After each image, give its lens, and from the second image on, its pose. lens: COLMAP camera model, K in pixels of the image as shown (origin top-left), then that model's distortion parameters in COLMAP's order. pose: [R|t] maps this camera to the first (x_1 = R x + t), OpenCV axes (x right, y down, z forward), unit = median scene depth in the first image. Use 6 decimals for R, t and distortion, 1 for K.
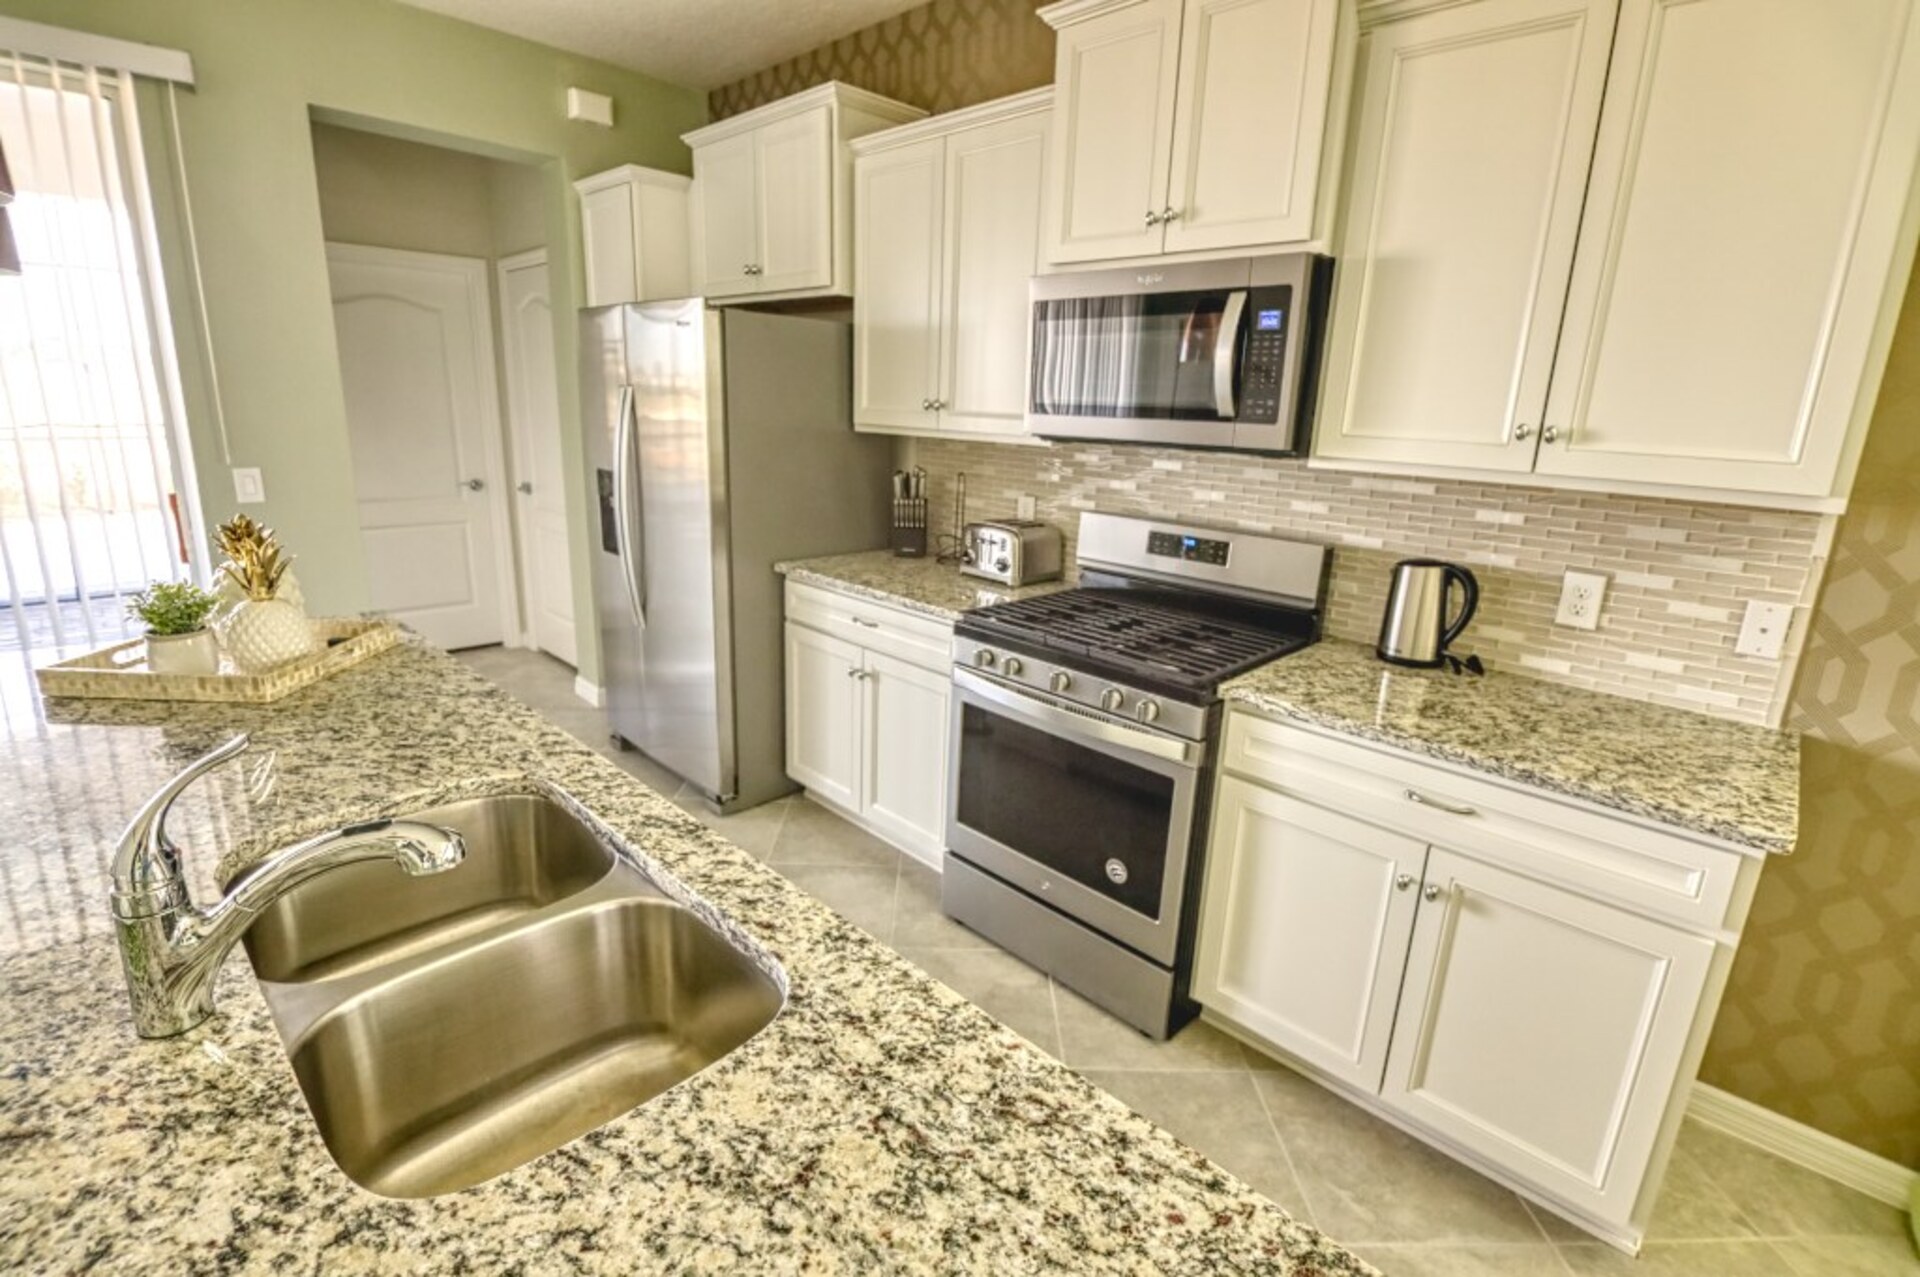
lens RADIAL K [[878.0, 0, 965.5], [0, 878.0, 619.3], [0, 0, 1]] dist [-0.018338, -0.000187]
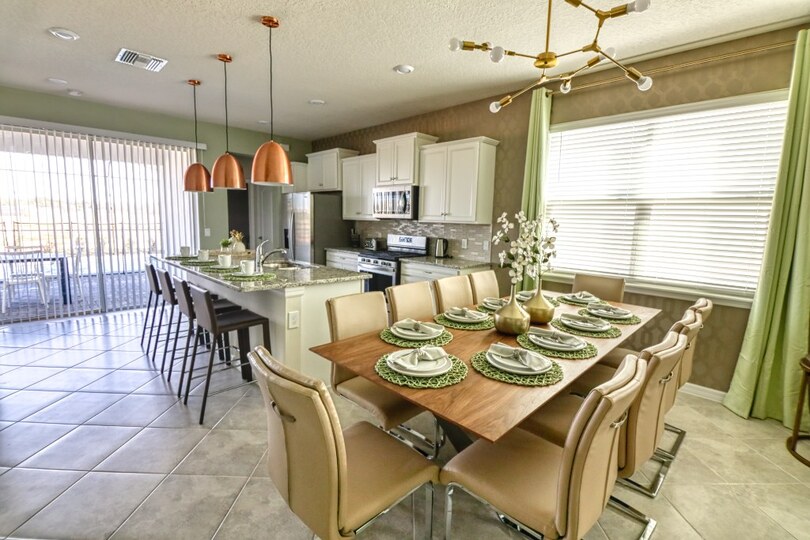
lens RADIAL K [[370.4, 0, 407.3], [0, 370.4, 261.9], [0, 0, 1]] dist [-0.018338, -0.000187]
pose [[0.999771, -0.012428, -0.017423, 0.254015], [0.010174, 0.992234, -0.123968, 0.261107], [0.018828, 0.123762, 0.992133, -0.919228]]
